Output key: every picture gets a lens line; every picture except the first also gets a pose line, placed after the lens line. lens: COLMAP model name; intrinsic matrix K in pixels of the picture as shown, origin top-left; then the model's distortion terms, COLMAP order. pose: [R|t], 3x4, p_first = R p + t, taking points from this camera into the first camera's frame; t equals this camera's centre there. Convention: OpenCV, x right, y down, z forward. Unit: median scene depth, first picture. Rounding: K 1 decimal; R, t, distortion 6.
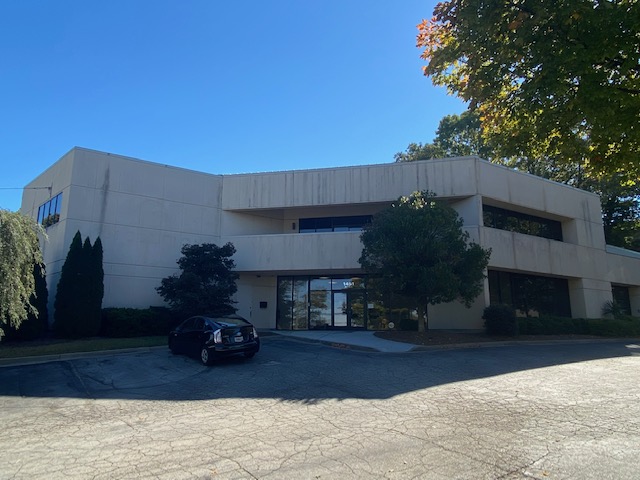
lens RADIAL K [[479.8, 0, 315.3], [0, 479.8, 242.4], [0, 0, 1]] dist [0.052358, -0.060468]
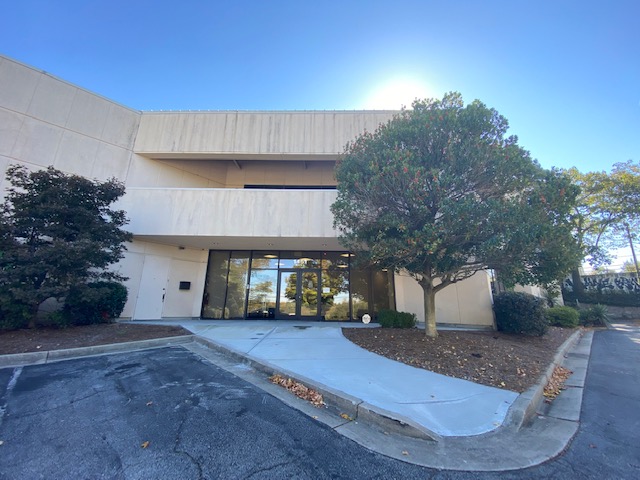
lens RADIAL K [[258.4, 0, 315.2], [0, 258.4, 241.6], [0, 0, 1]] dist [-0.002722, -0.000139]
pose [[0.982282, 0.059426, 0.177737, 0.017803], [-0.048913, 0.996817, -0.062963, 0.087609], [-0.180912, 0.053154, 0.982062, 0.640718]]
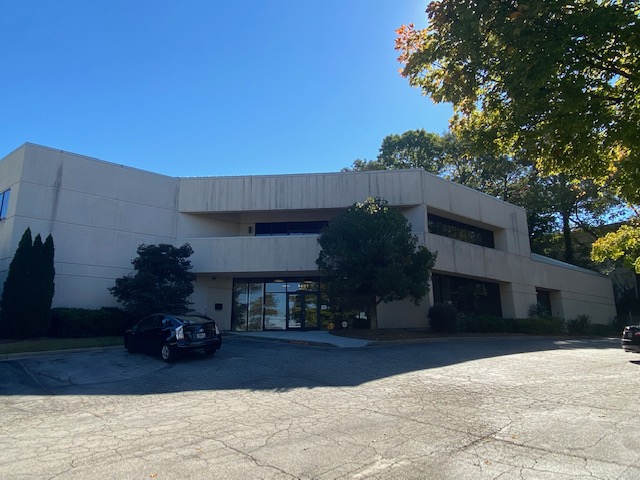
lens RADIAL K [[461.4, 0, 319.8], [0, 461.4, 241.1], [0, 0, 1]] dist [0.053986, -0.063267]
pose [[0.991214, 0.018058, 0.131028, -0.030489], [-0.014218, 0.999443, -0.030183, 0.020653], [-0.131500, 0.028055, 0.990919, 0.000093]]
